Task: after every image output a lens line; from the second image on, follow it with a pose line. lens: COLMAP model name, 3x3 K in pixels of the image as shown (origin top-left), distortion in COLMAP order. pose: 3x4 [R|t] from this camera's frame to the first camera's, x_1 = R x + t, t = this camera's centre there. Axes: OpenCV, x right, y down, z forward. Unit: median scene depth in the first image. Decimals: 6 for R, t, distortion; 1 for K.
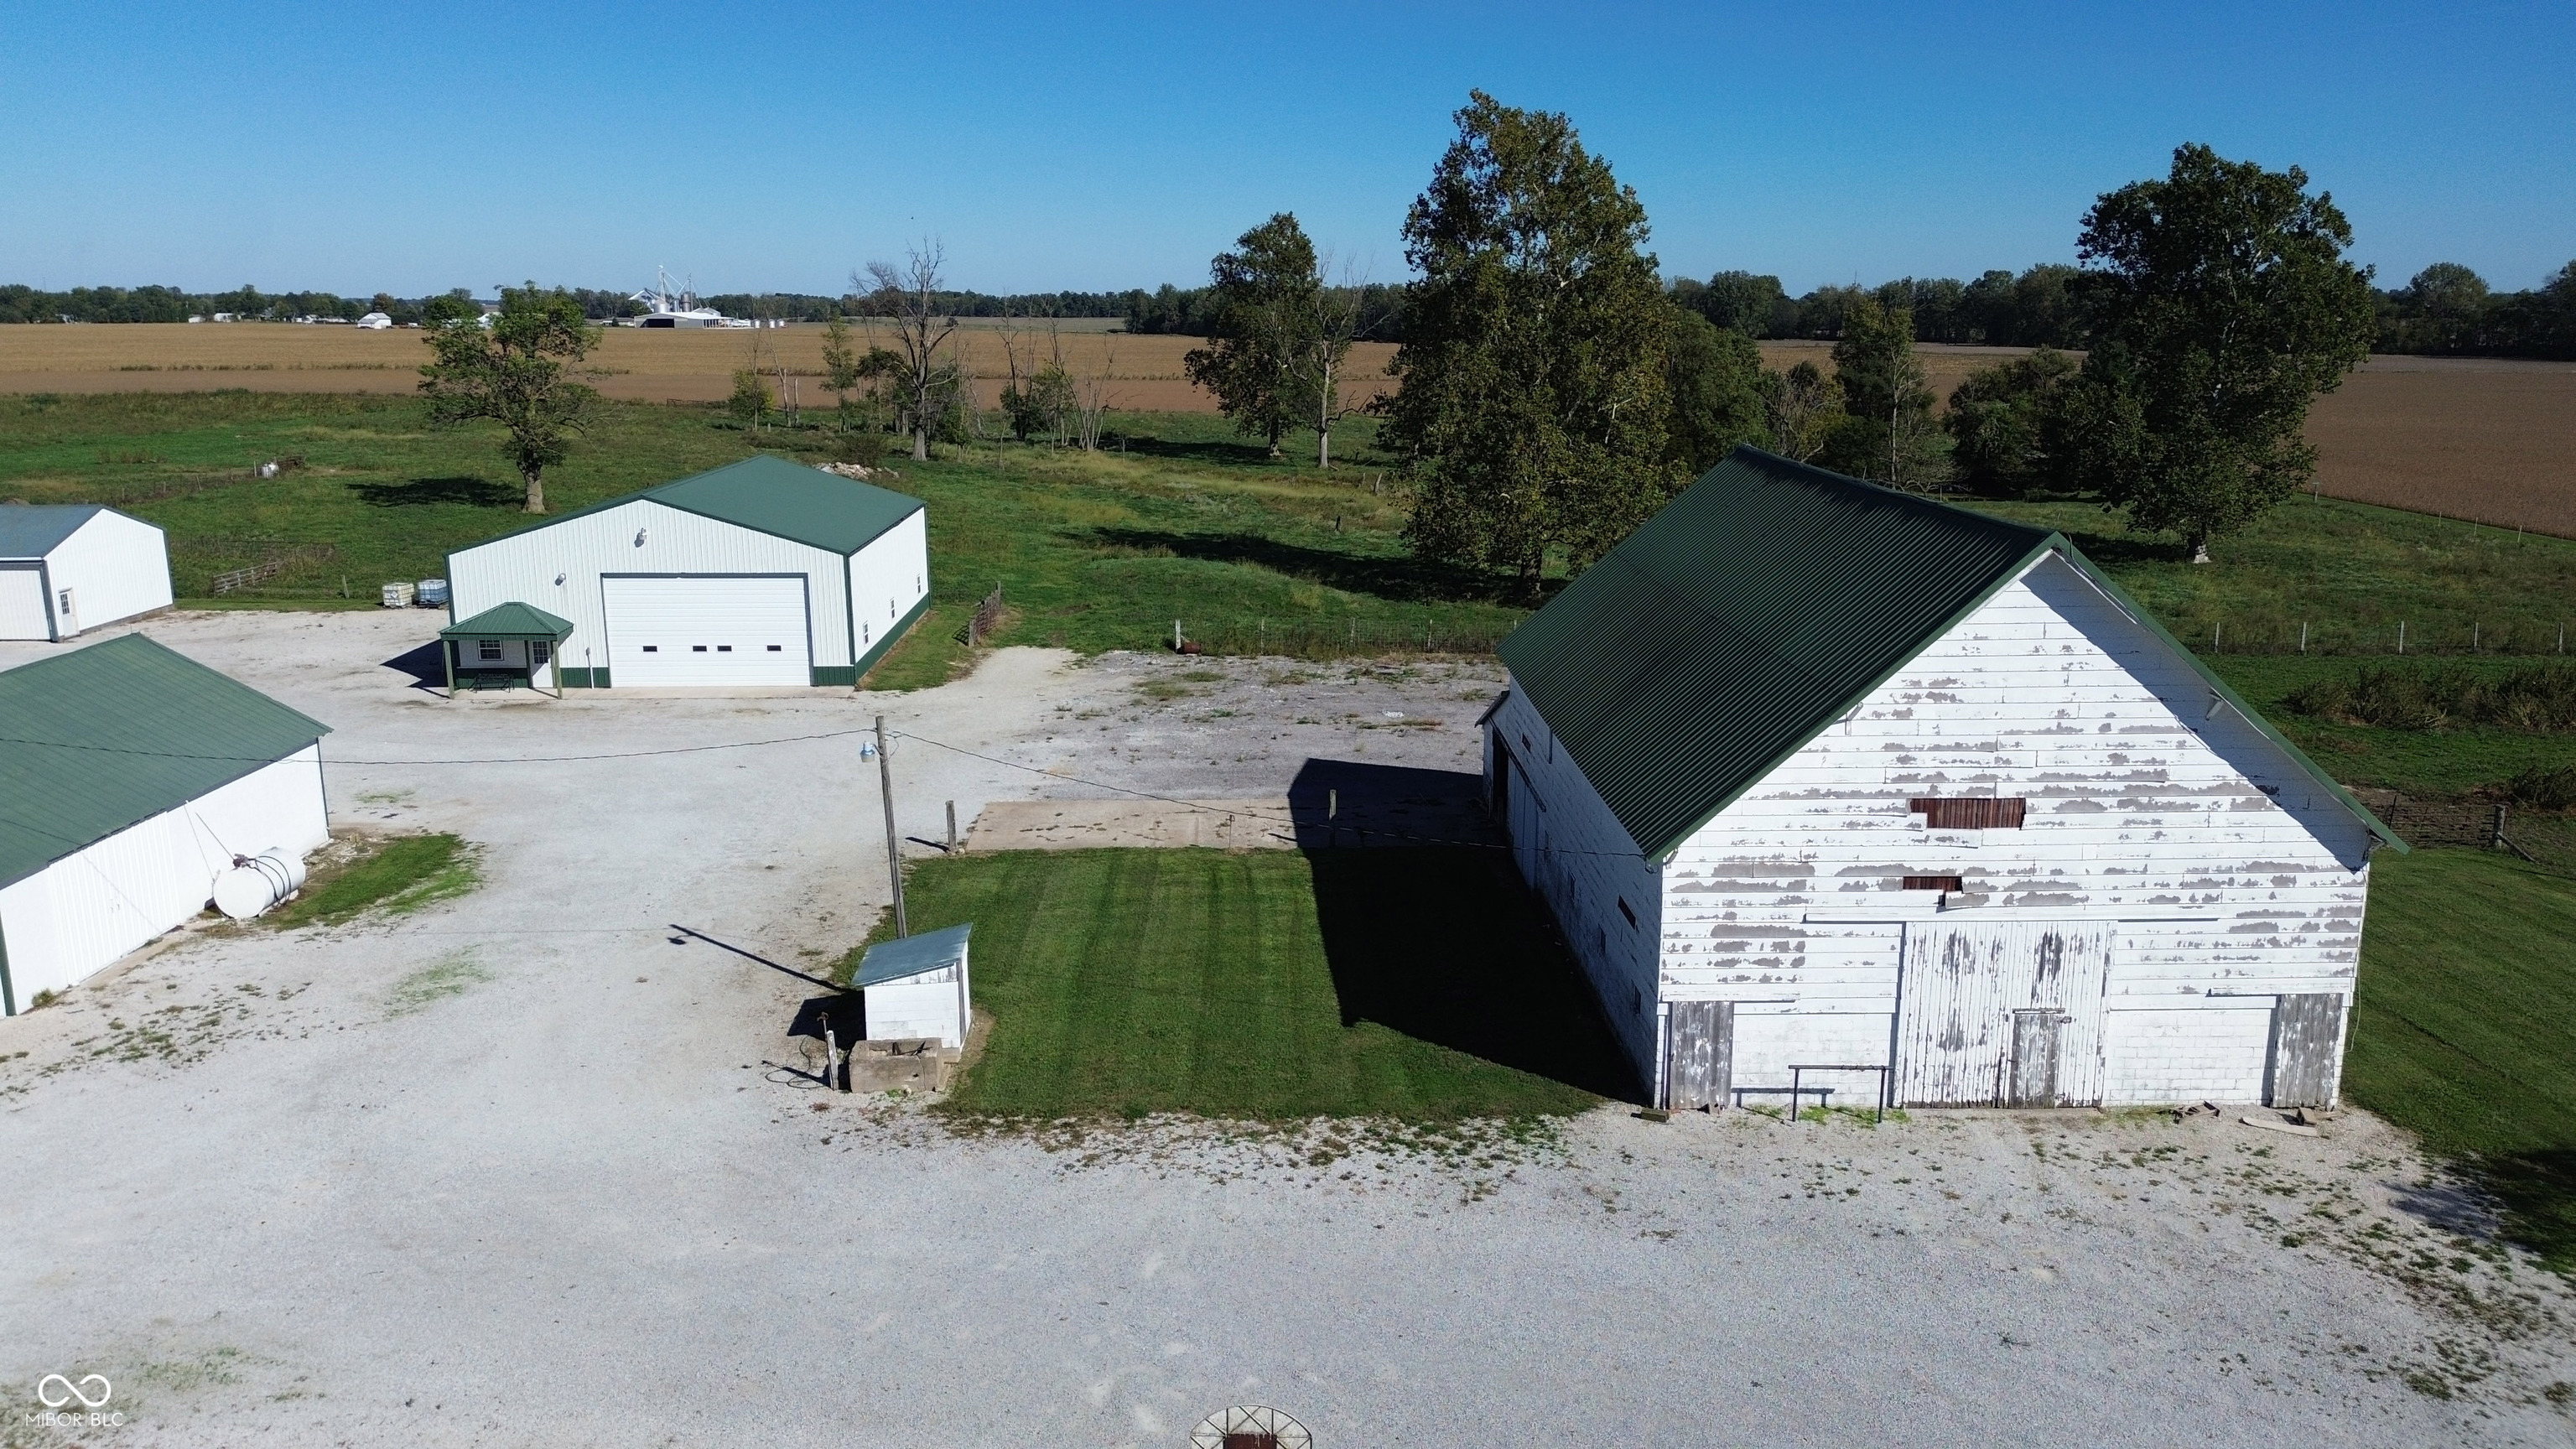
lens RADIAL K [[1817.1, 0, 1288.0], [0, 1817.1, 724.5], [0, 0, 1]] dist [0.085623, -0.080861]
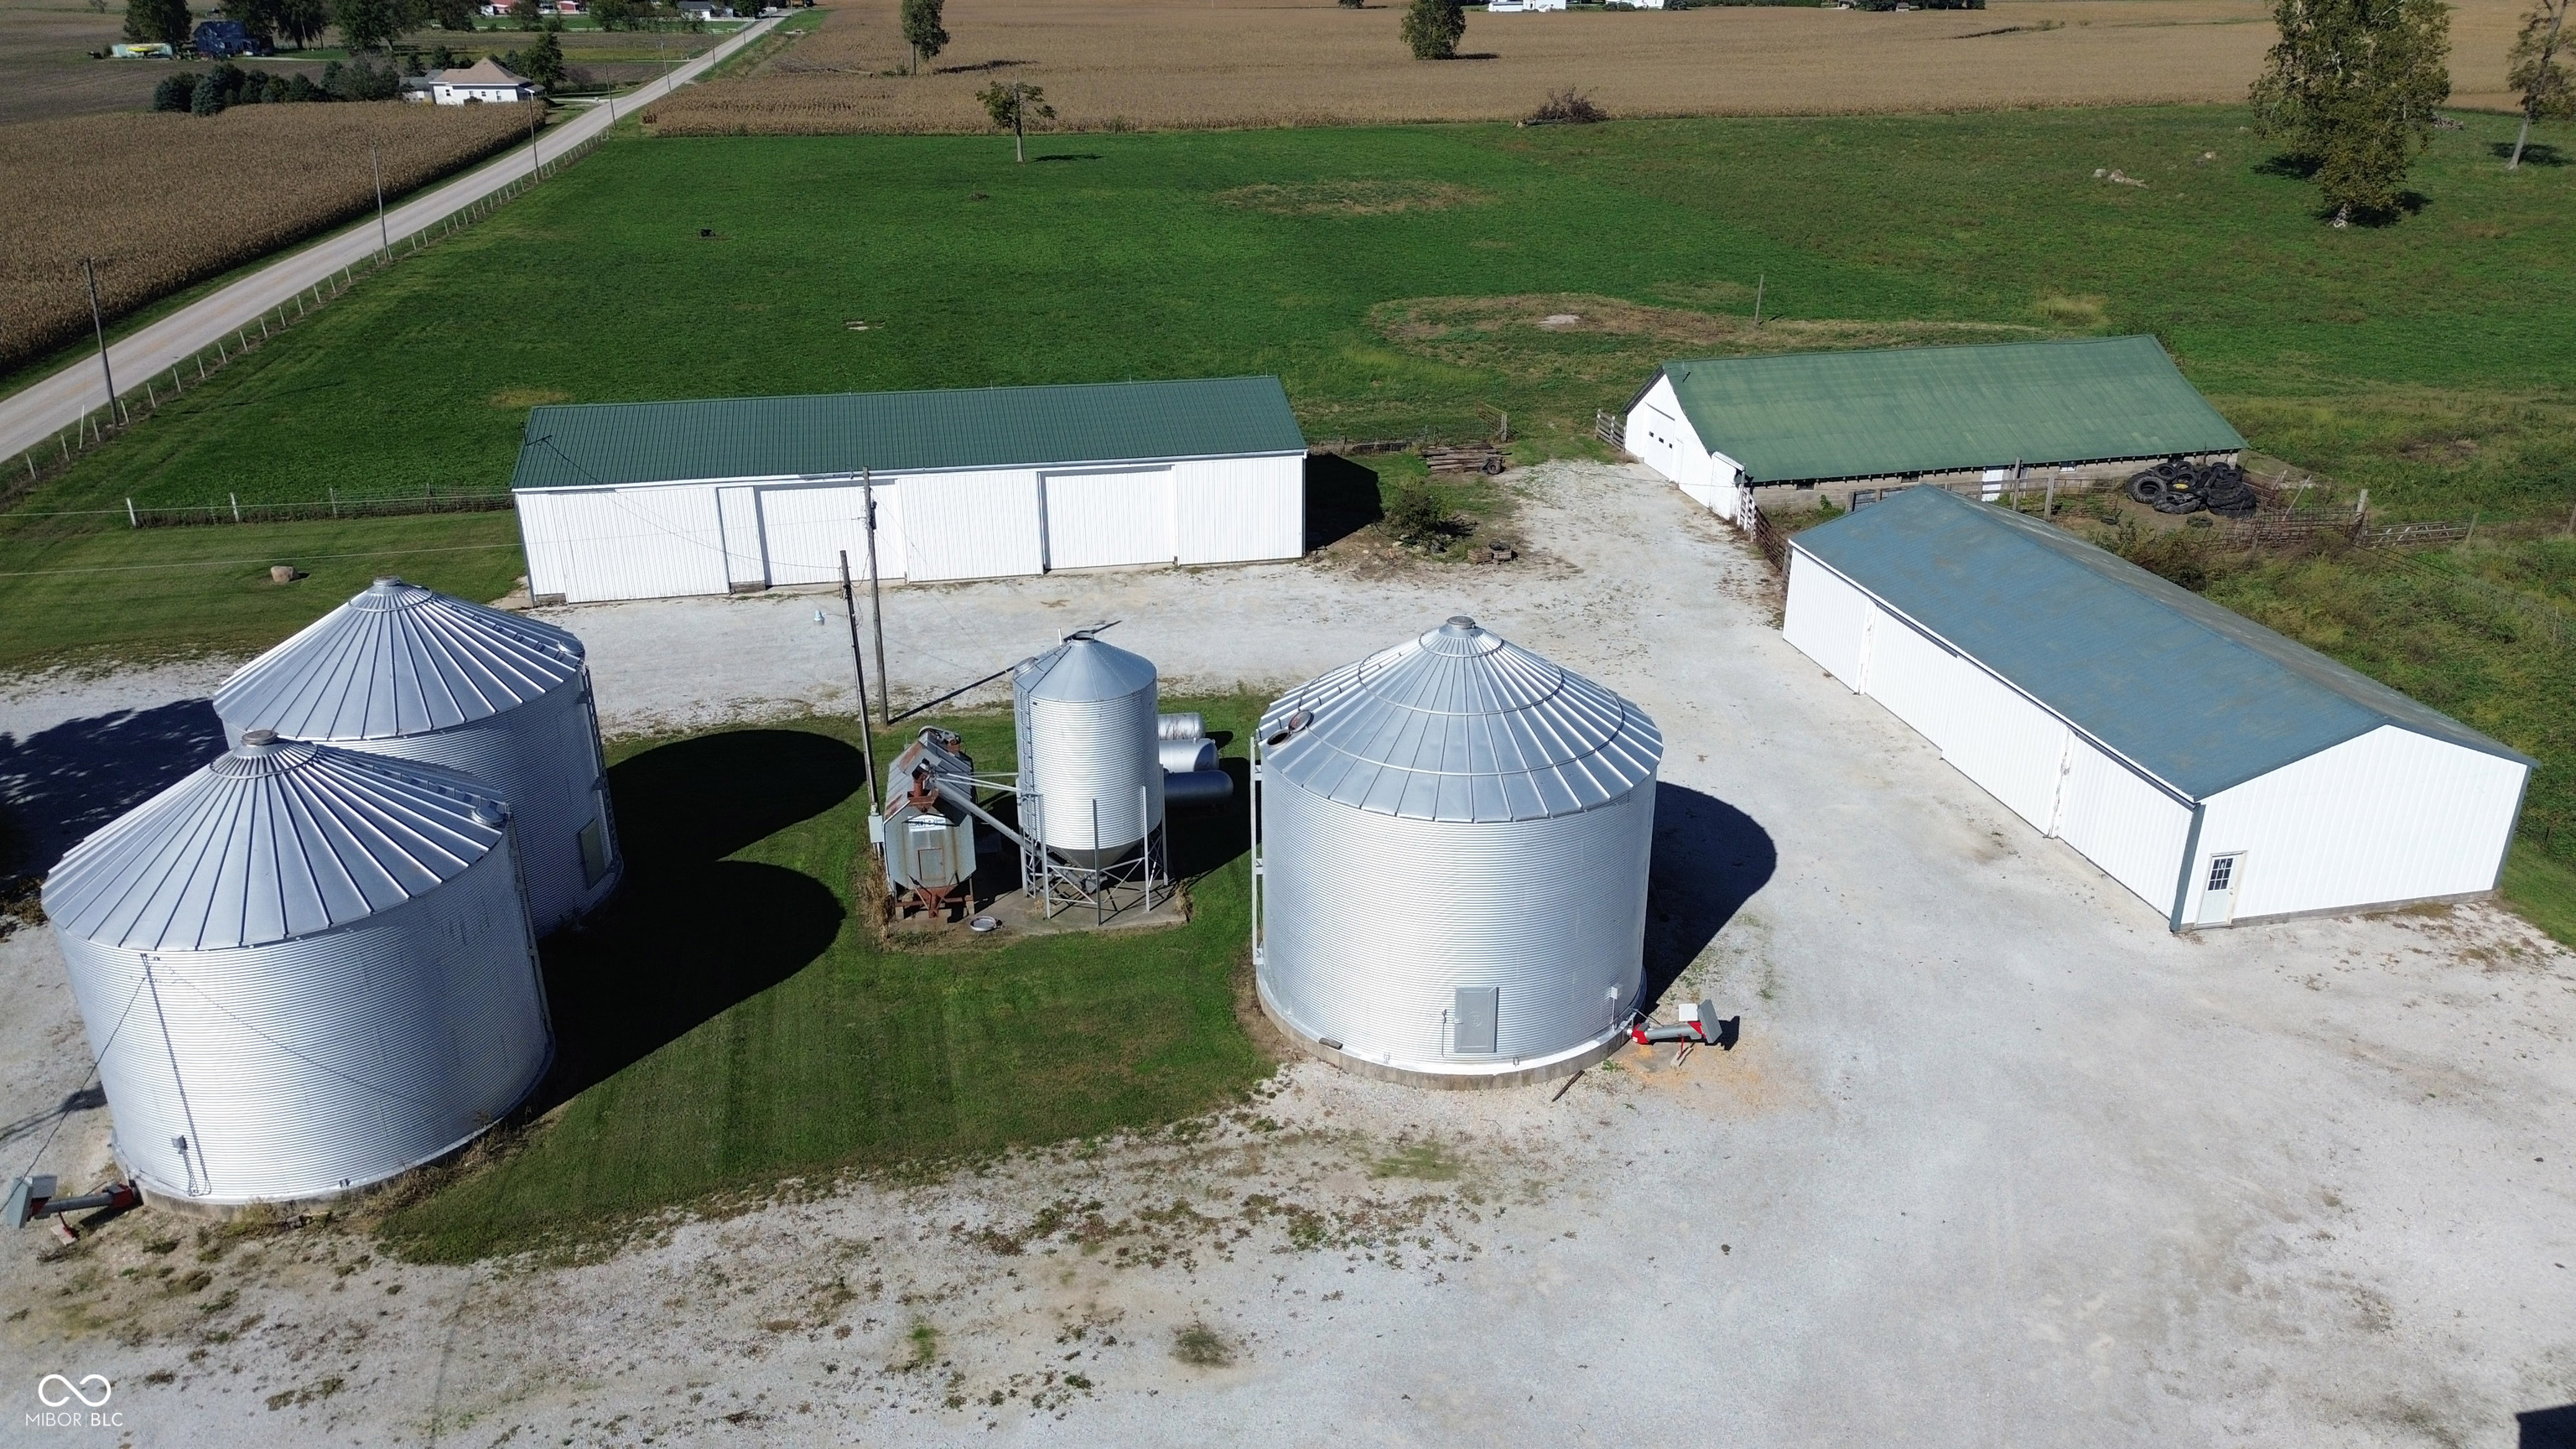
lens RADIAL K [[1817.1, 0, 1288.0], [0, 1817.1, 724.5], [0, 0, 1]] dist [0.085623, -0.080861]
pose [[0.173649, 0.385776, -0.906103, -0.199673], [-0.224735, 0.911327, 0.344931, -0.223804], [0.958822, 0.143736, 0.244948, 0.545755]]
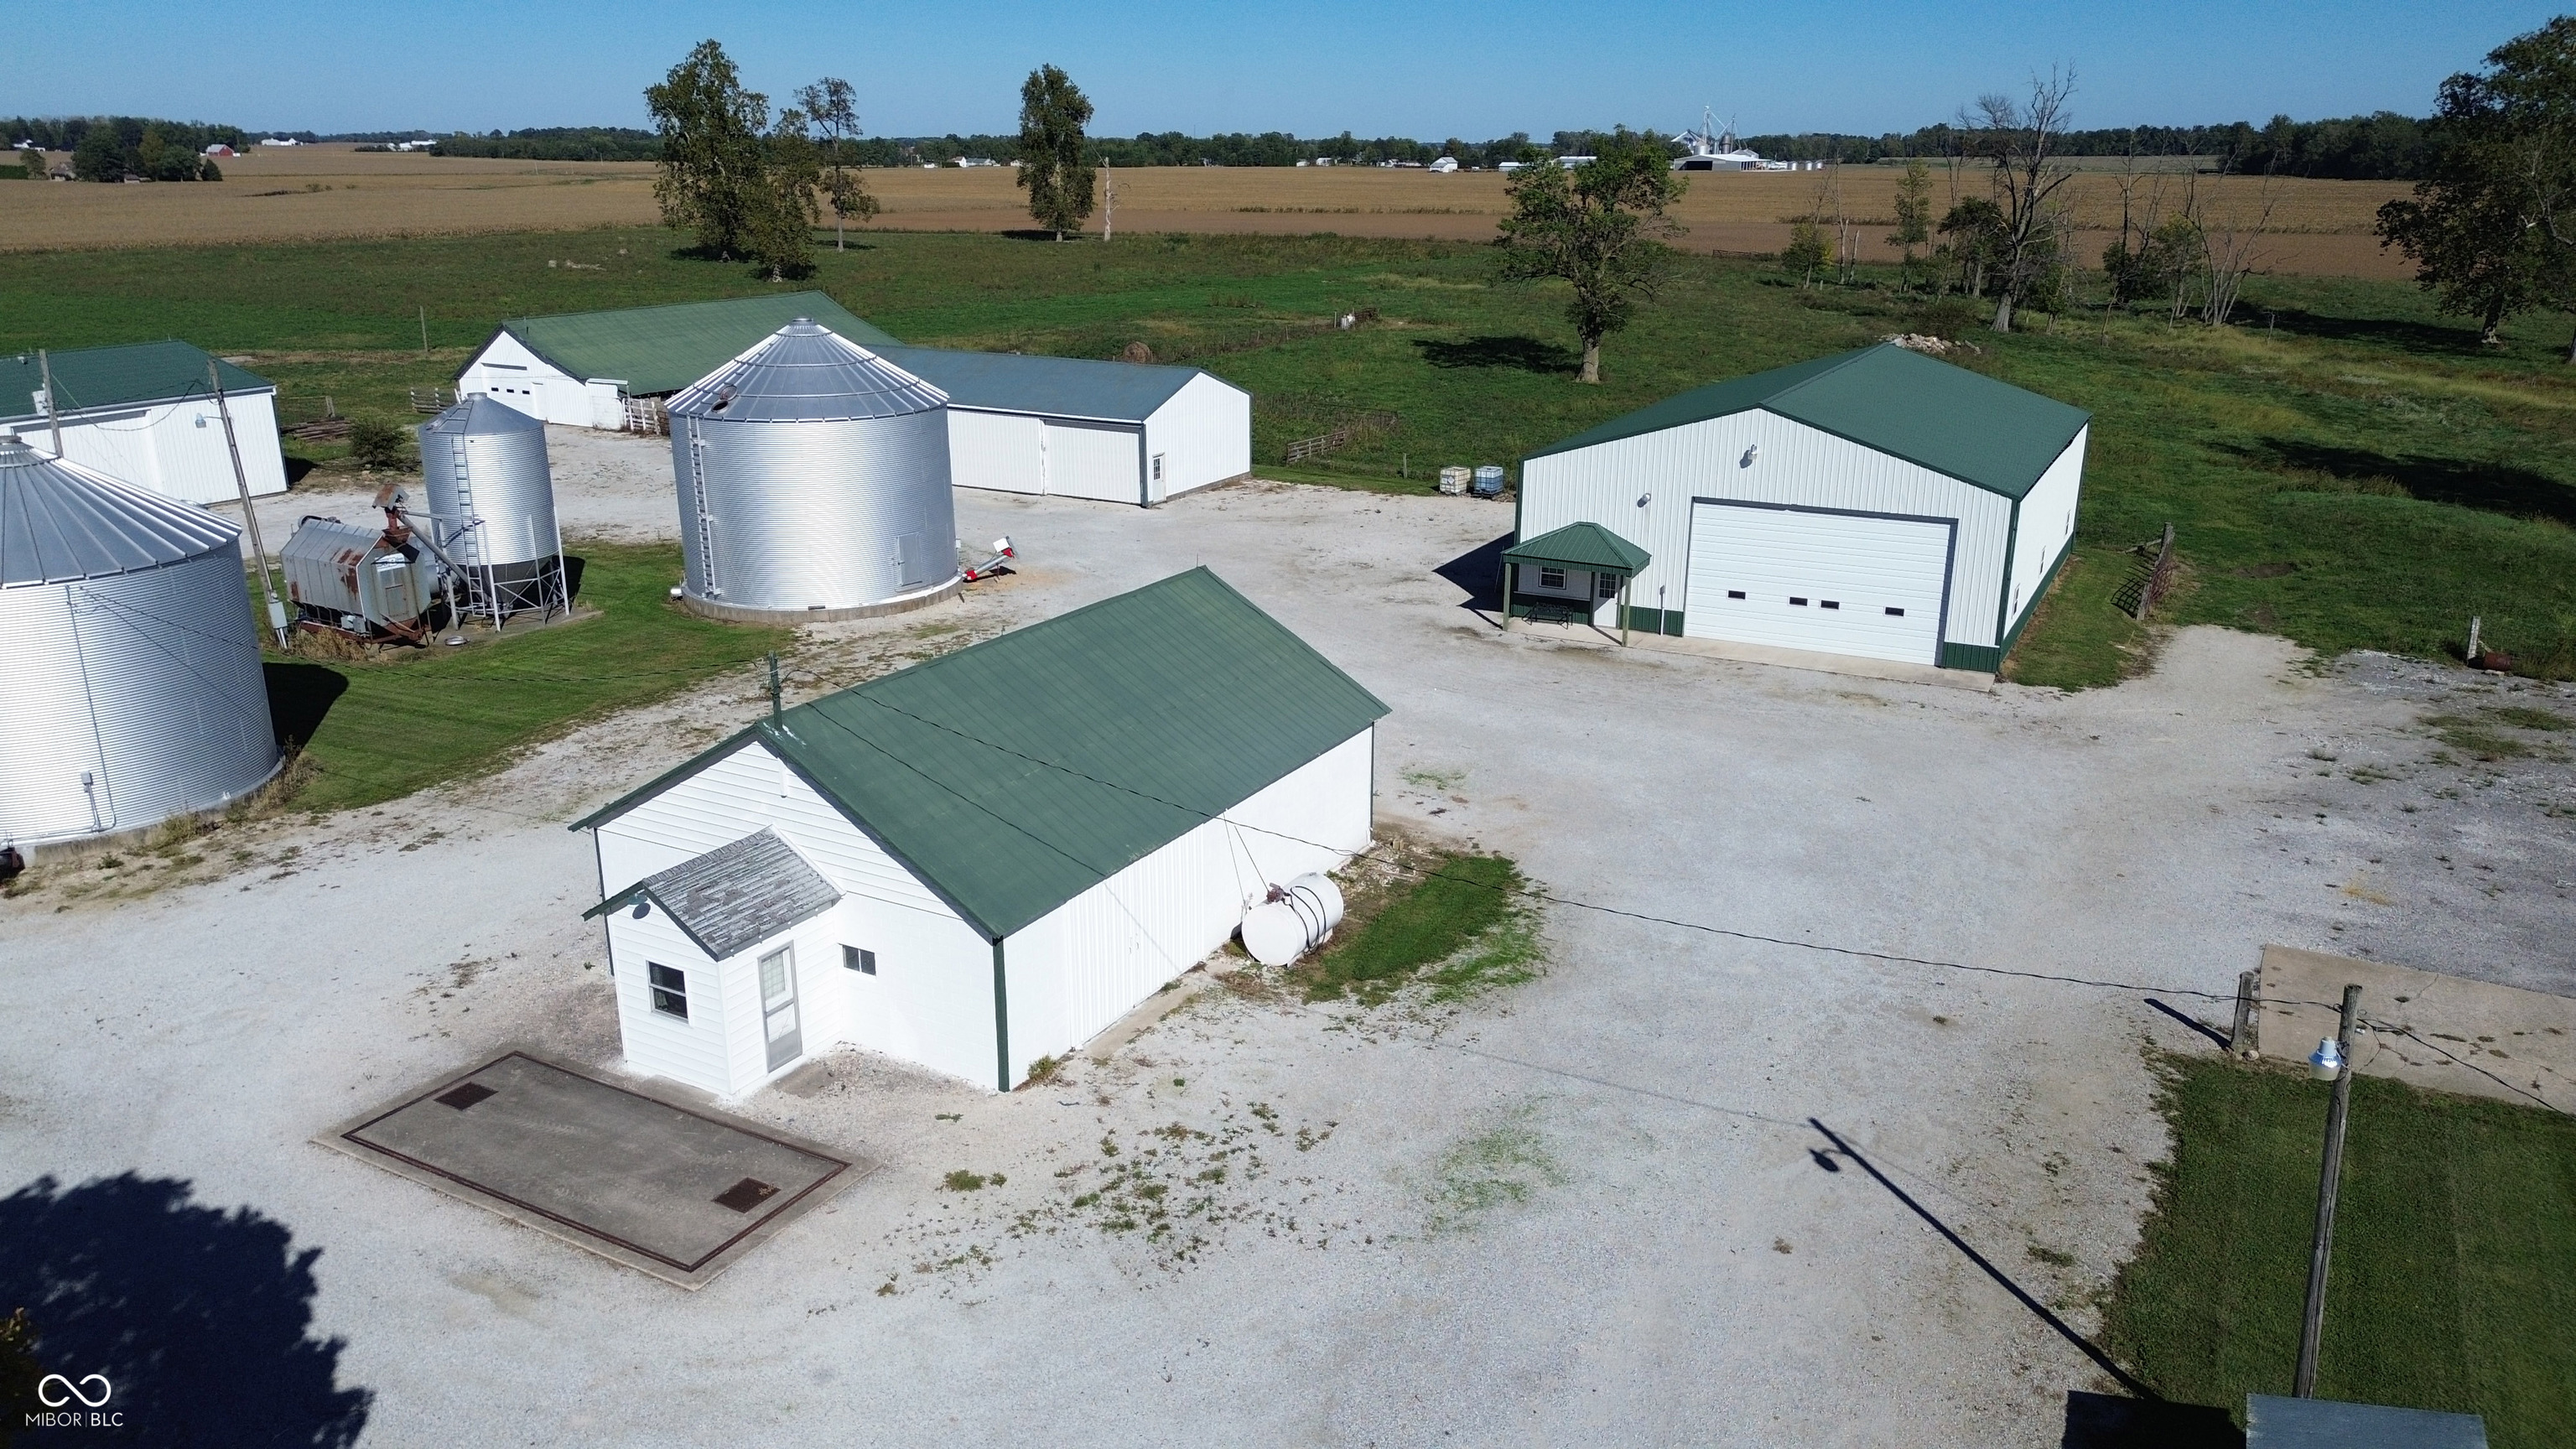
lens RADIAL K [[1817.1, 0, 1288.0], [0, 1817.1, 724.5], [0, 0, 1]] dist [0.085623, -0.080861]
pose [[0.863193, 0.155685, -0.480271, -0.105953], [-0.116640, 0.987028, 0.110317, -0.042891], [0.491216, -0.039206, 0.870155, 0.176037]]
